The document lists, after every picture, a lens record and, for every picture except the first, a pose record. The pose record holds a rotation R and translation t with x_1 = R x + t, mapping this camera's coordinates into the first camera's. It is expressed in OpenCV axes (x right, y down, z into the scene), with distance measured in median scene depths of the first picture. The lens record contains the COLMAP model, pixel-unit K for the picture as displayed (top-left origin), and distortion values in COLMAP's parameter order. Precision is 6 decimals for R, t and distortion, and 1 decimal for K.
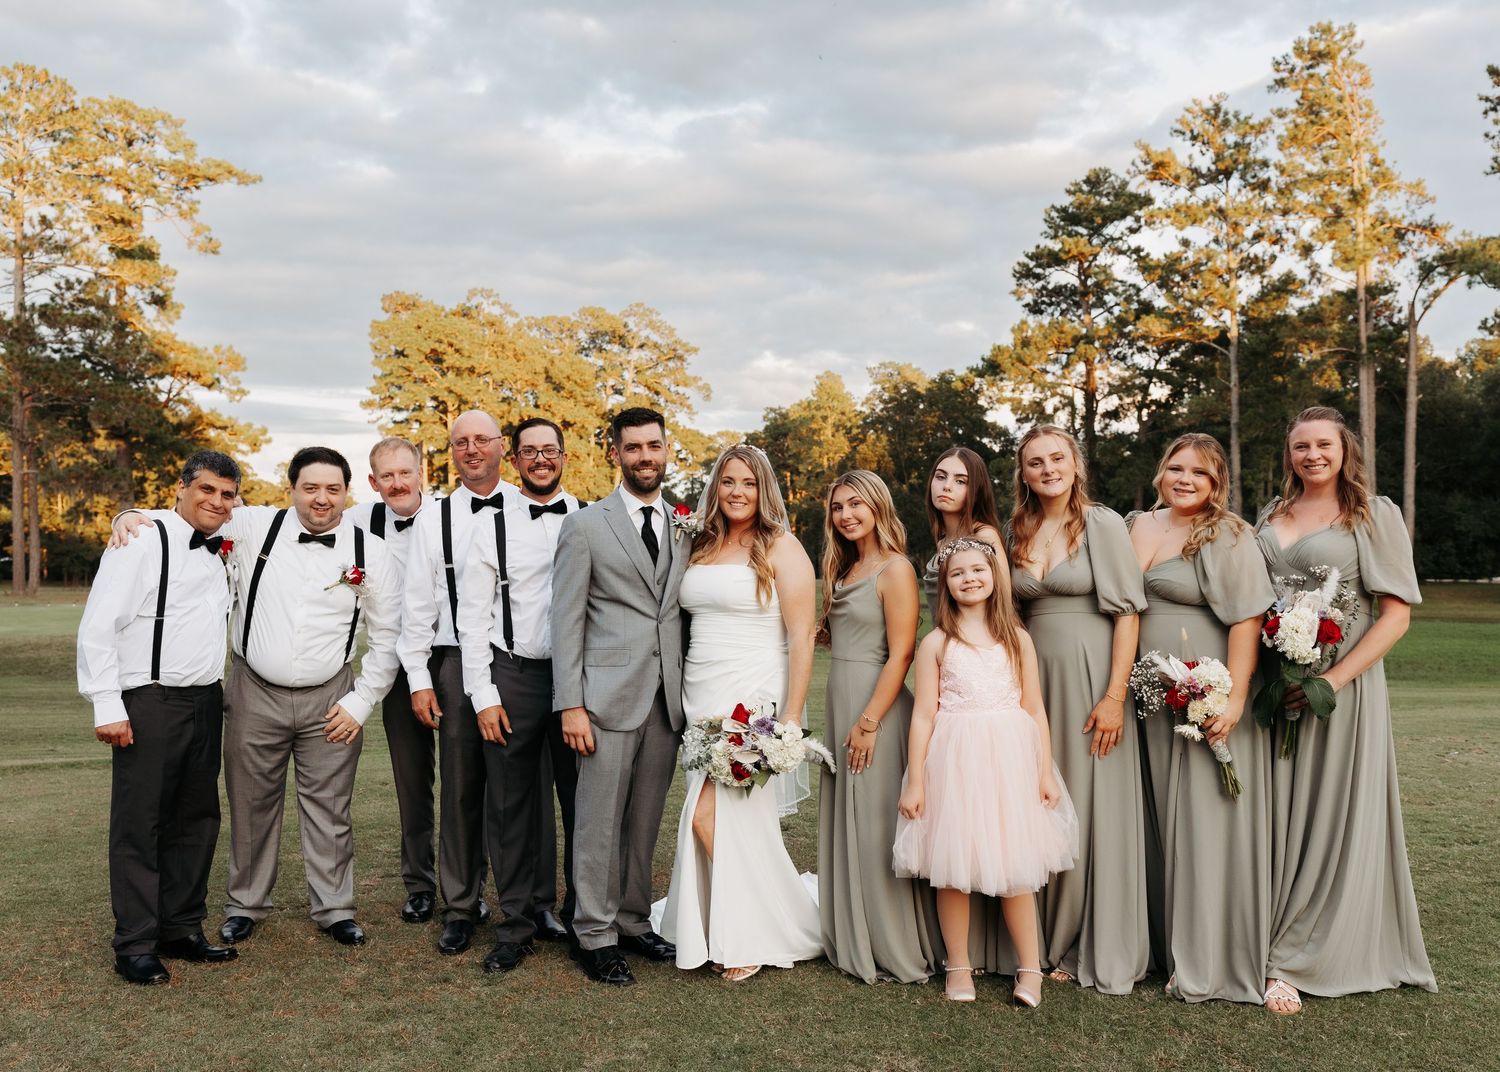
lens RADIAL K [[1566.0, 0, 758.4], [0, 1566.0, 568.3], [0, 0, 1]] dist [0.007055, -0.001881]
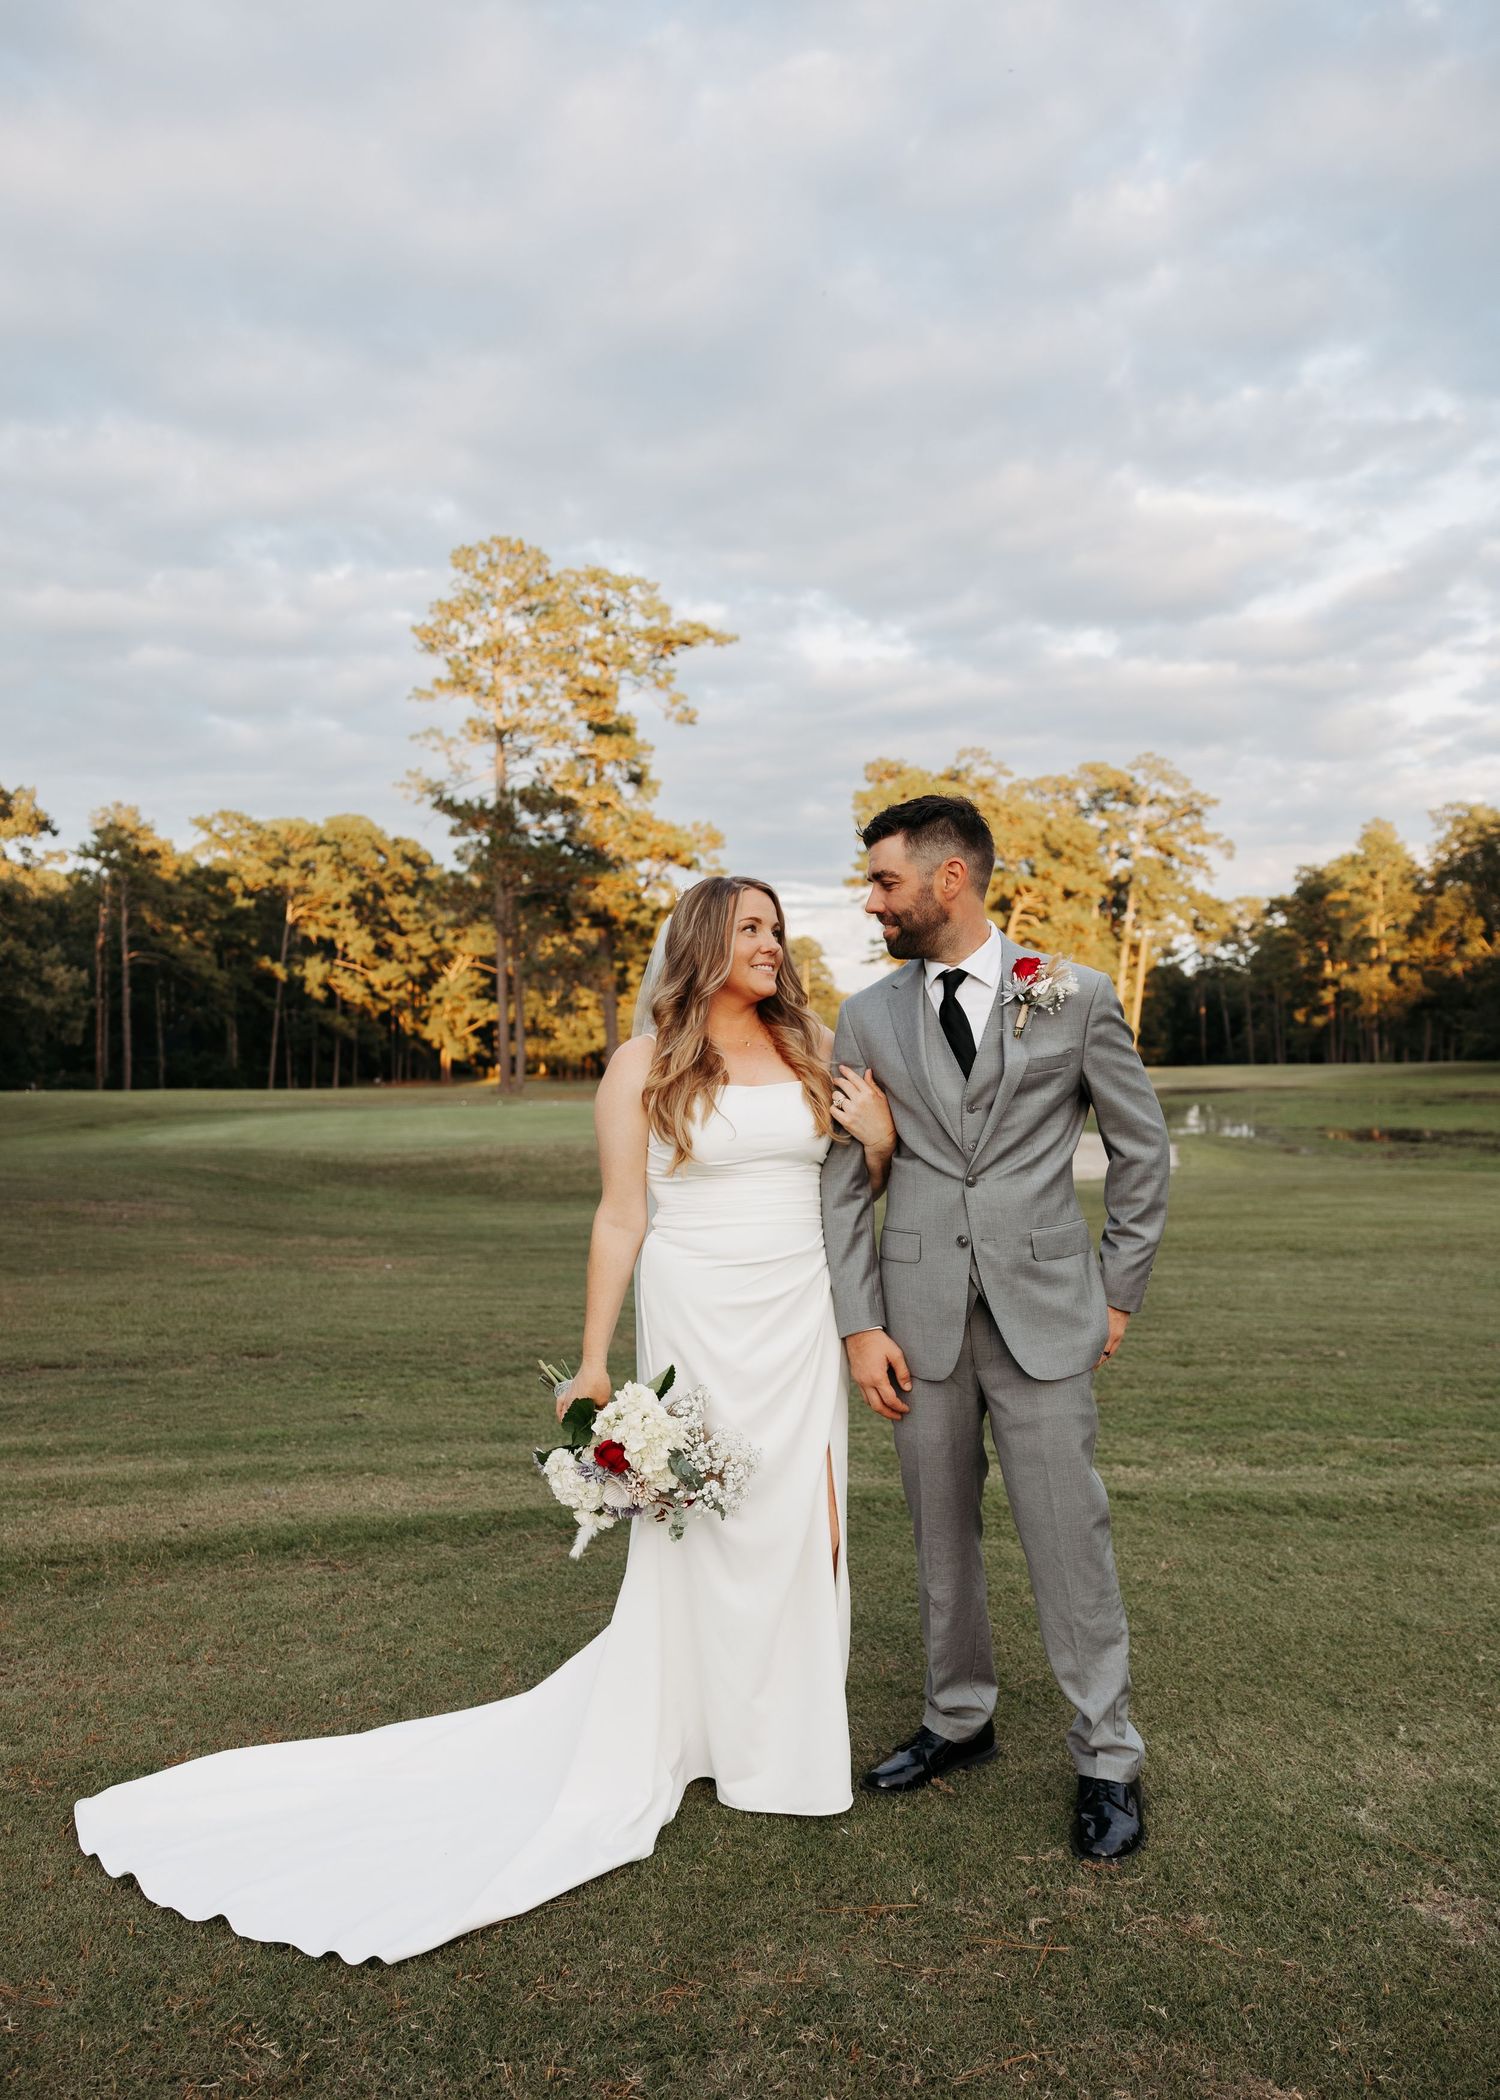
lens RADIAL K [[1590.5, 0, 705.3], [0, 1590.5, 1120.6], [0, 0, 1]] dist [-0.005957, 0.000483]
pose [[0.944770, -0.001900, -0.327728, -0.029346], [0.015348, 0.999143, 0.038452, -0.001035], [0.327374, -0.041358, 0.943989, 0.099511]]
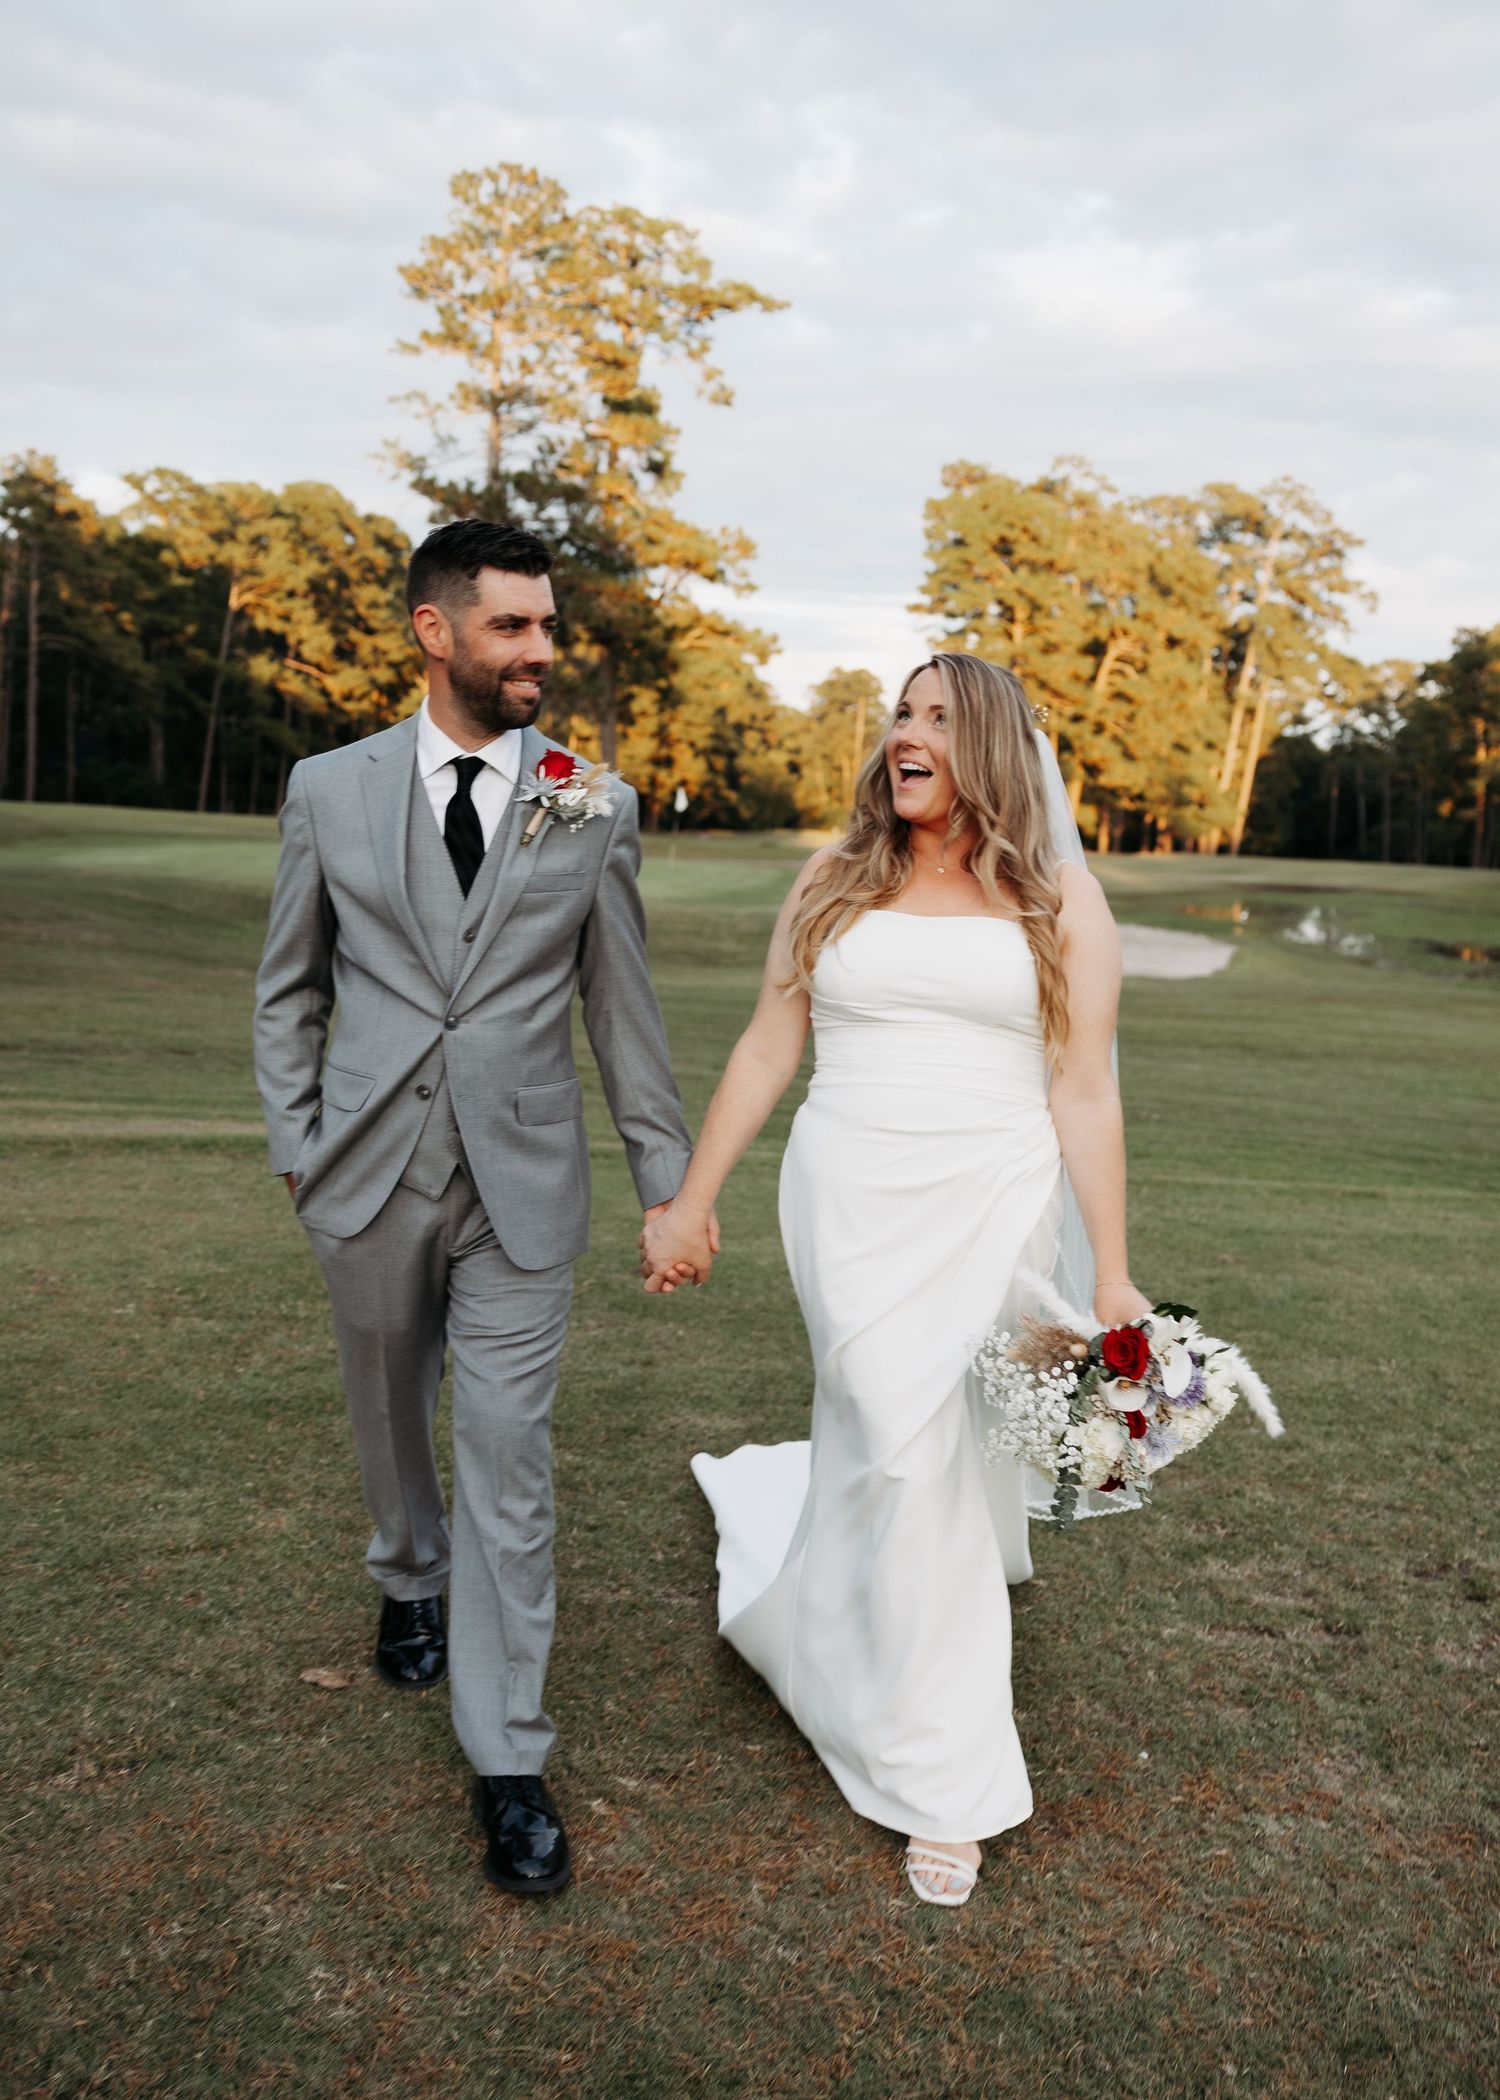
lens RADIAL K [[1967.3, 0, 750.0], [0, 1967.3, 1050.0], [0, 0, 1]] dist [-0.037534, 0.006388]
pose [[0.944861, 0.088611, -0.315255, -0.002459], [-0.052811, 0.991325, 0.120357, -0.001768], [0.323185, -0.097072, 0.941344, 0.059757]]
